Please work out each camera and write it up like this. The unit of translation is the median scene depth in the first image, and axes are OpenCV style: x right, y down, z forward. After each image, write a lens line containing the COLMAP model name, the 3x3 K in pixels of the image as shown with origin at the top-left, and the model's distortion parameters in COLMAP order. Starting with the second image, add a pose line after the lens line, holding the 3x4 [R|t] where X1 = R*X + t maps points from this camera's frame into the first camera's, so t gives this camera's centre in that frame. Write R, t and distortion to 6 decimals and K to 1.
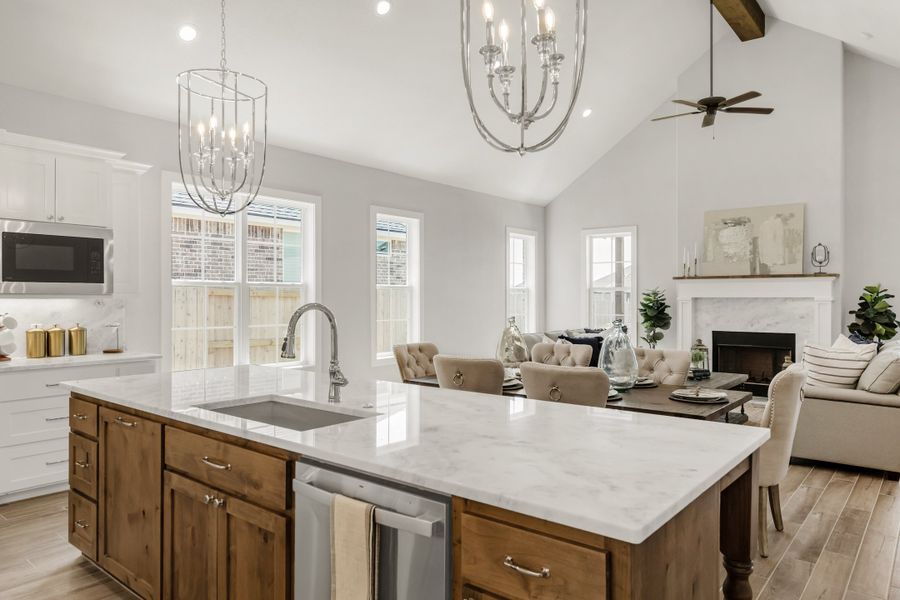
lens RADIAL K [[595.5, 0, 449.0], [0, 595.5, 303.2], [0, 0, 1]] dist [0.010154, -0.016263]
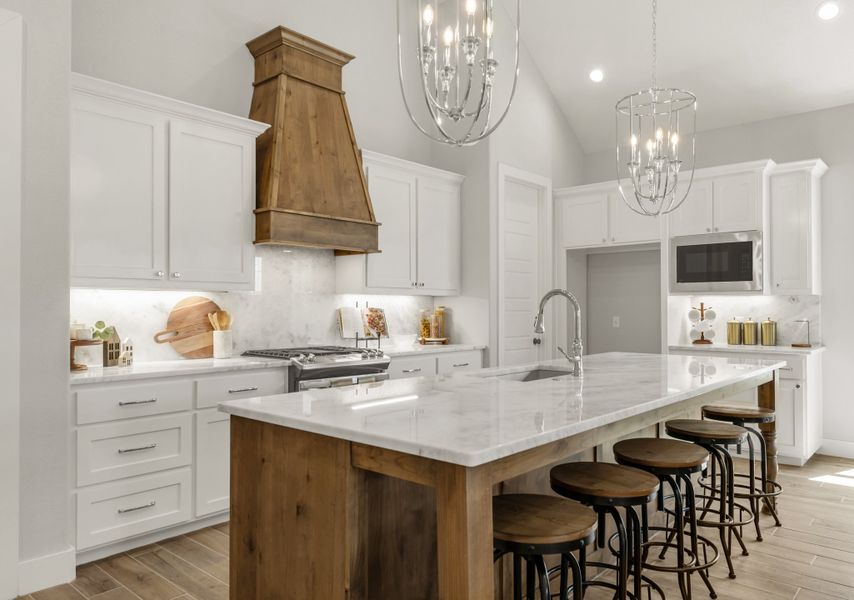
lens RADIAL K [[599.4, 0, 449.2], [0, 599.4, 298.6], [0, 0, 1]] dist [0.012941, -0.027989]
pose [[-0.017440, -0.016211, -0.999716, 0.324594], [-0.007381, 0.999843, -0.016084, 0.013161], [0.999821, 0.007098, -0.017557, 0.265304]]
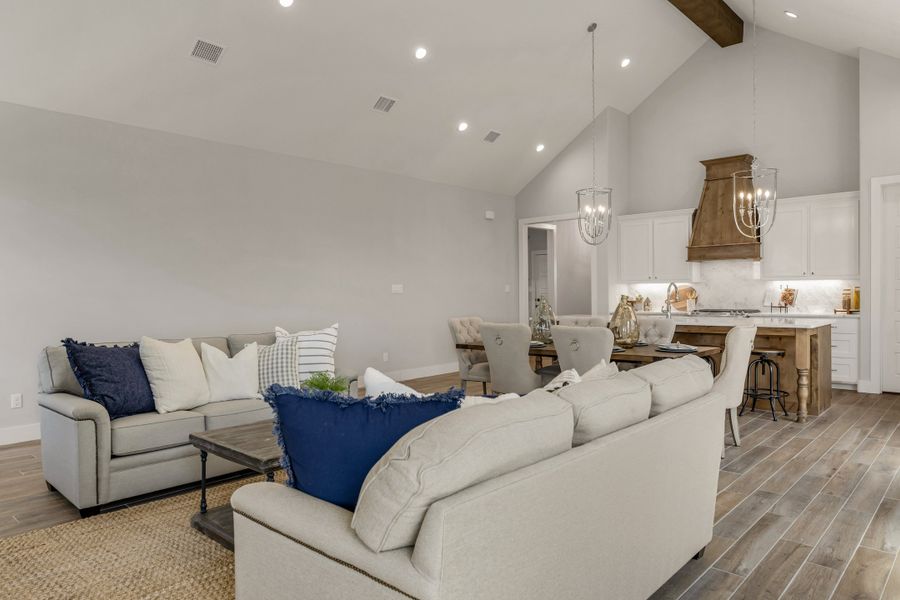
lens RADIAL K [[595.5, 0, 436.3], [0, 595.5, 302.4], [0, 0, 1]] dist [0.010154, -0.016263]
pose [[-0.997505, 0.010273, 0.069844, 0.231381], [0.012106, 0.999592, 0.025871, 0.002558], [-0.069550, 0.026652, -0.997222, 1.297135]]
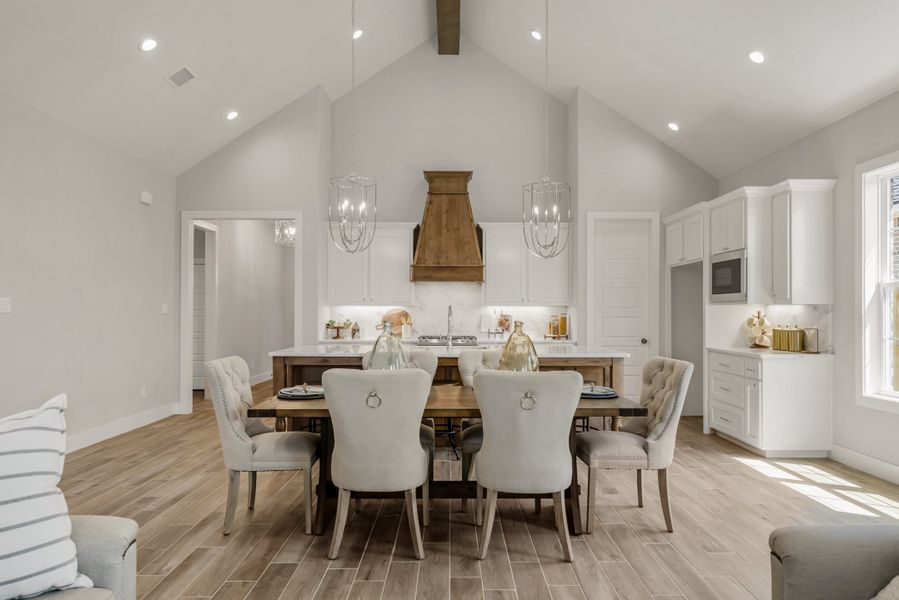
lens RADIAL K [[594.8, 0, 453.8], [0, 594.8, 303.6], [0, 0, 1]] dist [0.010154, -0.016263]
pose [[-0.765832, -0.013386, -0.642901, 0.422537], [-0.009429, 0.999910, -0.009587, 0.005312], [0.642971, -0.001280, -0.765889, 0.929938]]
